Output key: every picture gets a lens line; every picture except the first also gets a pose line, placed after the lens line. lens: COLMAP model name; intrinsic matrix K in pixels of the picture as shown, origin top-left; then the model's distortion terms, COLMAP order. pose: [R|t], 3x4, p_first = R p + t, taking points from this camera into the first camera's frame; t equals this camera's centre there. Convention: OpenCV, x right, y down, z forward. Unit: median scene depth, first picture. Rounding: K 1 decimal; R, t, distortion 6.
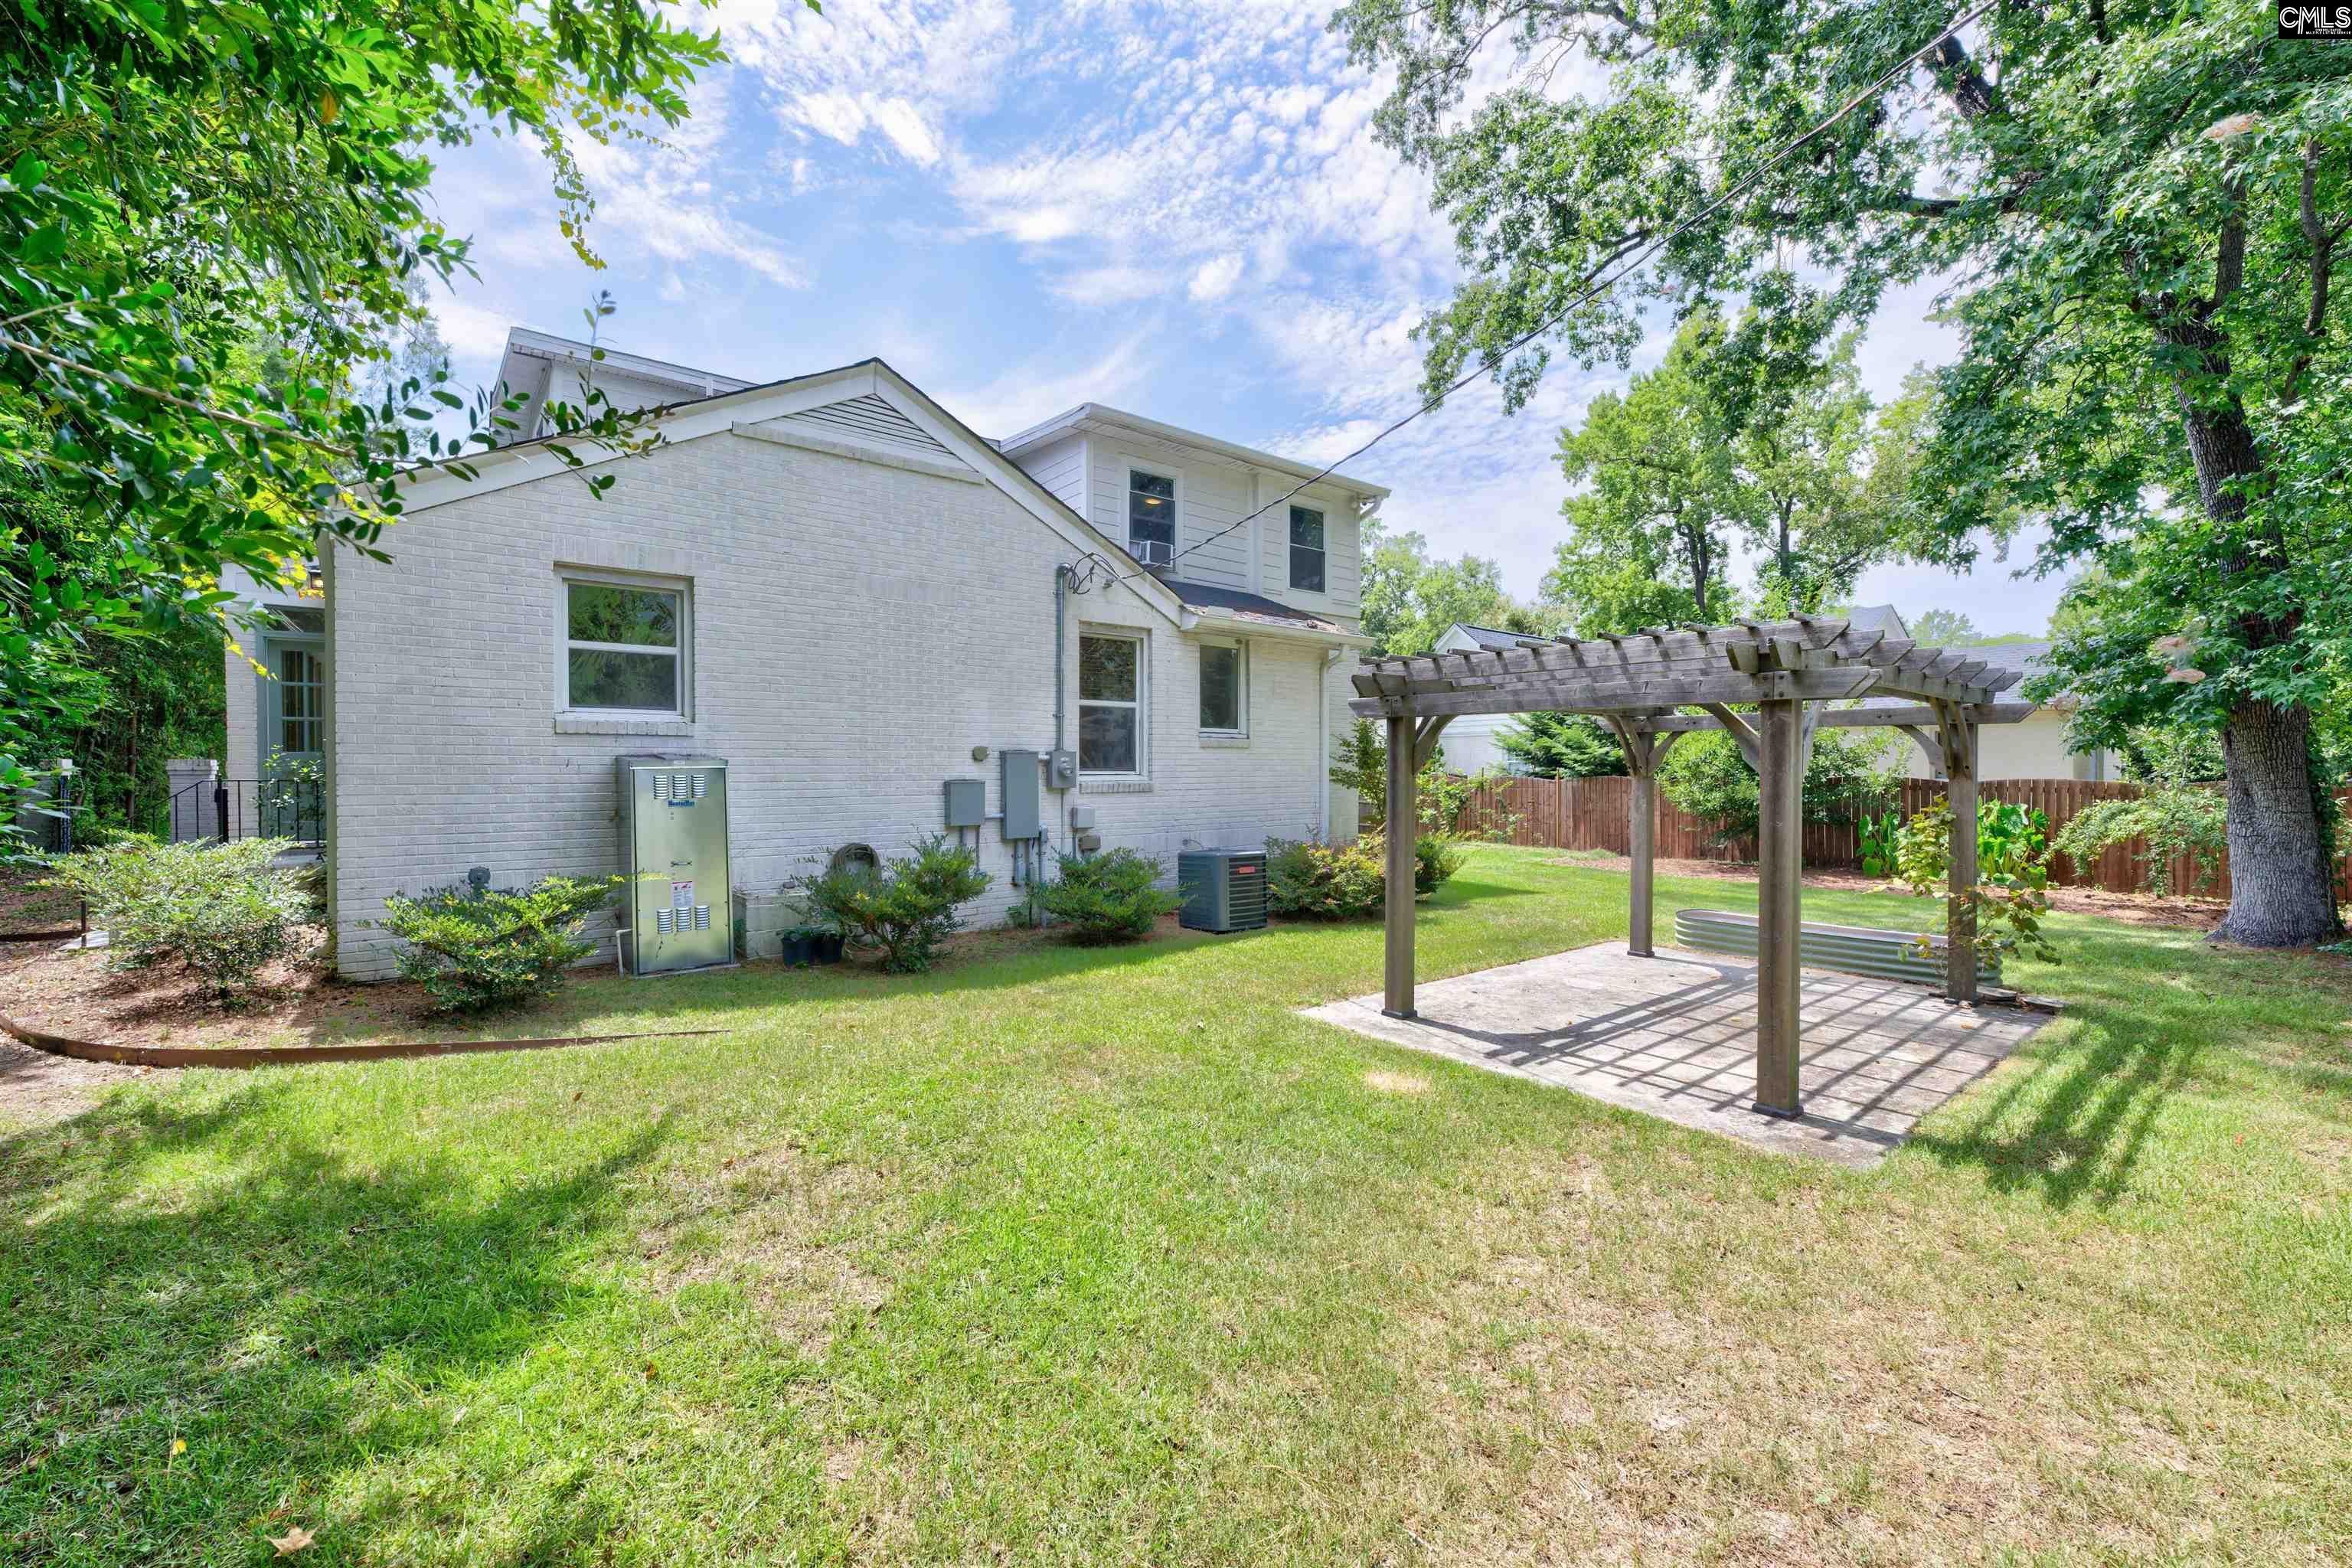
lens RADIAL K [[931.4, 0, 1173.7], [0, 931.4, 765.8], [0, 0, 1]] dist [0.002550, 0.000049]
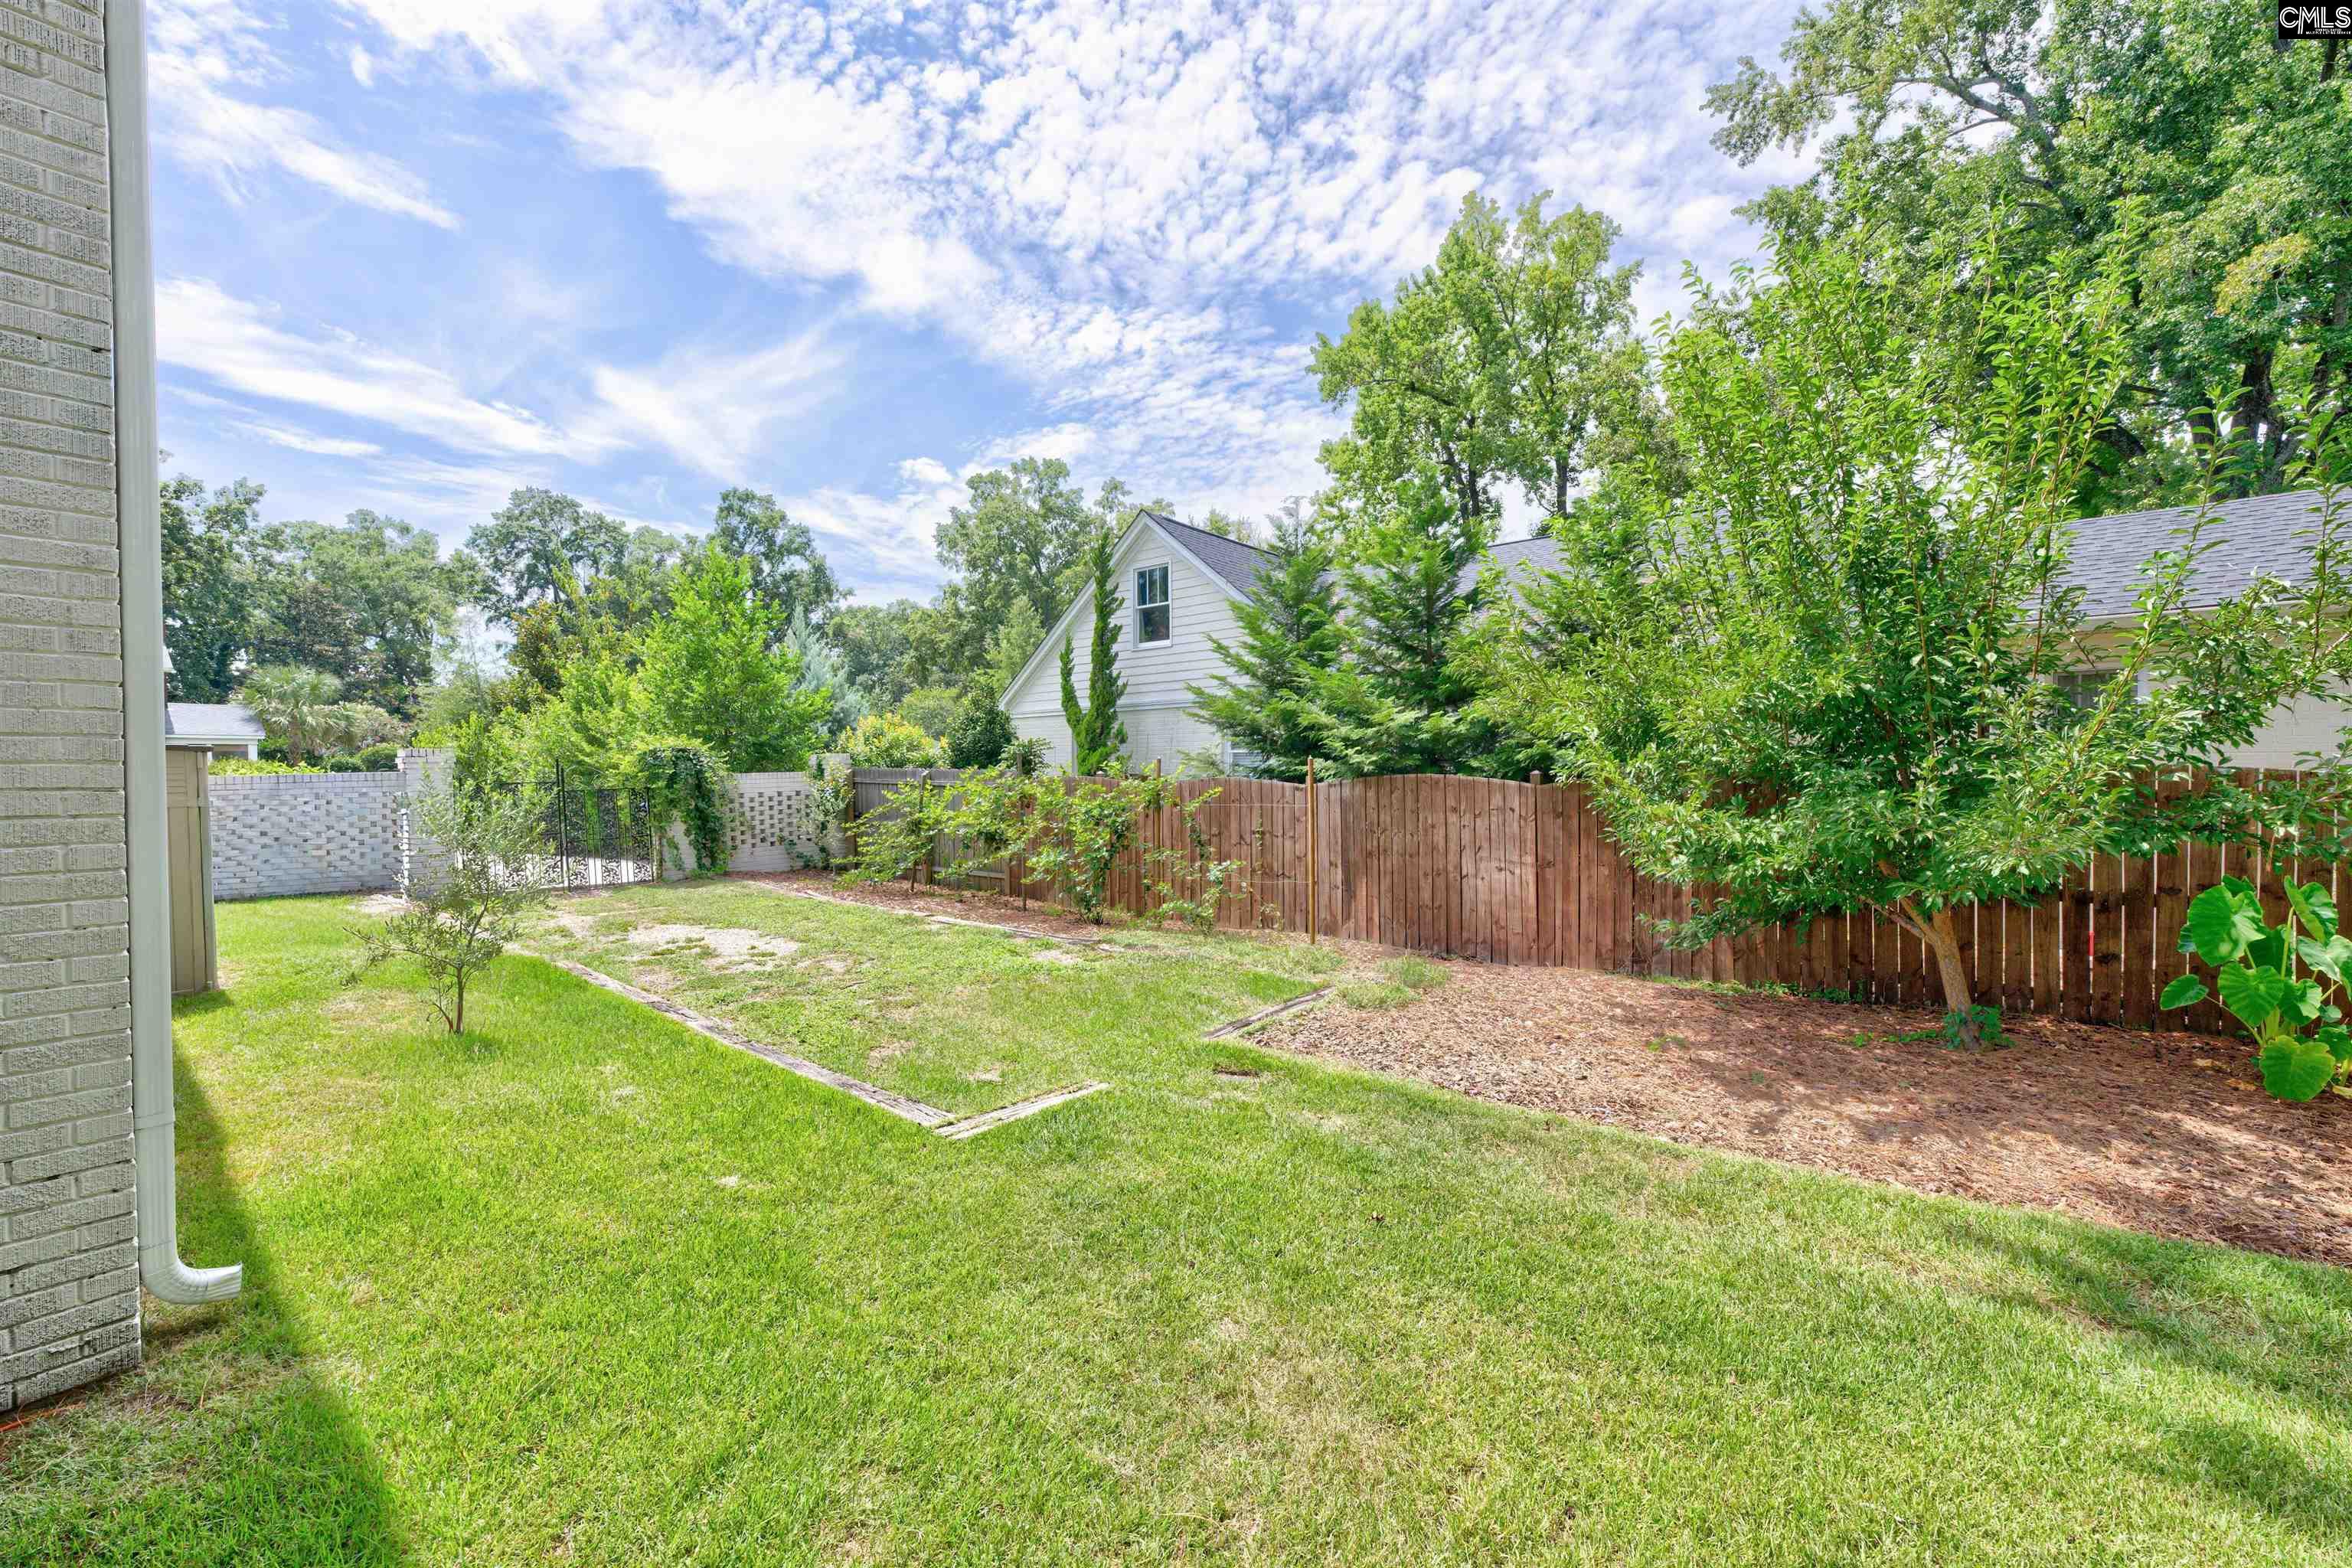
lens RADIAL K [[946.4, 0, 1175.6], [0, 946.4, 786.0], [0, 0, 1]] dist [-0.000670, -0.000015]
pose [[0.970616, -0.010447, 0.240408, 0.223597], [0.006331, 0.999820, 0.017887, 0.006899], [-0.240552, -0.015839, 0.970507, 0.536747]]
